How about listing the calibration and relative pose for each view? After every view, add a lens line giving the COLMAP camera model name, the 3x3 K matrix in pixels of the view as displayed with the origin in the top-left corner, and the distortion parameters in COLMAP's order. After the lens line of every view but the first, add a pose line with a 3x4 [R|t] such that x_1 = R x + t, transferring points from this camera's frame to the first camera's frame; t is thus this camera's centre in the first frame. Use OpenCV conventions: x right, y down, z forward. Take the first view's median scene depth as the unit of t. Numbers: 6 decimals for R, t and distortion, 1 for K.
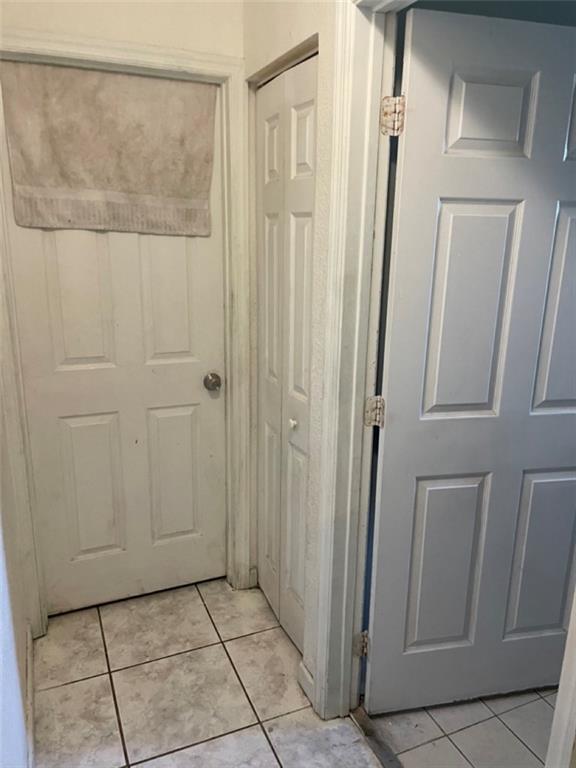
lens RADIAL K [[581.4, 0, 285.2], [0, 581.4, 415.1], [0, 0, 1]] dist [0.107507, -0.125011]
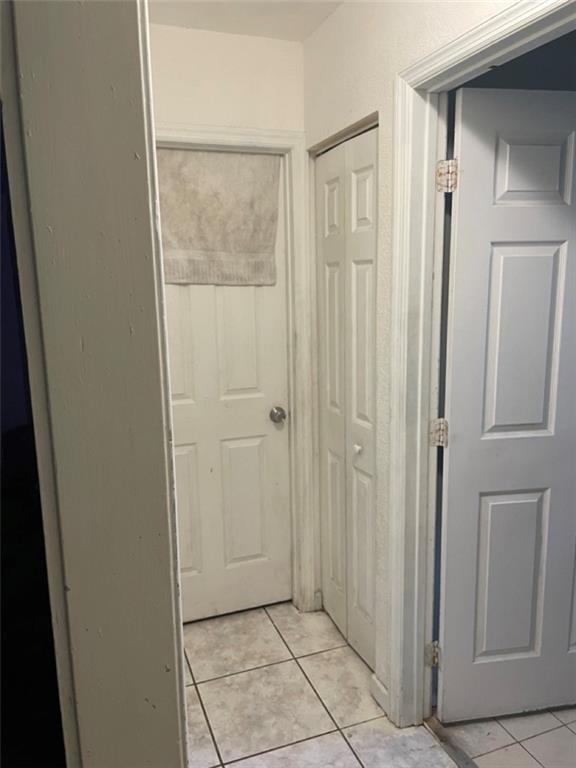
lens RADIAL K [[581.4, 0, 285.2], [0, 581.4, 415.1], [0, 0, 1]] dist [0.107507, -0.125011]
pose [[0.998024, -0.026391, -0.057024, -0.059521], [0.022001, 0.996843, -0.076293, 0.032682], [0.058858, 0.074888, 0.995453, -0.102292]]
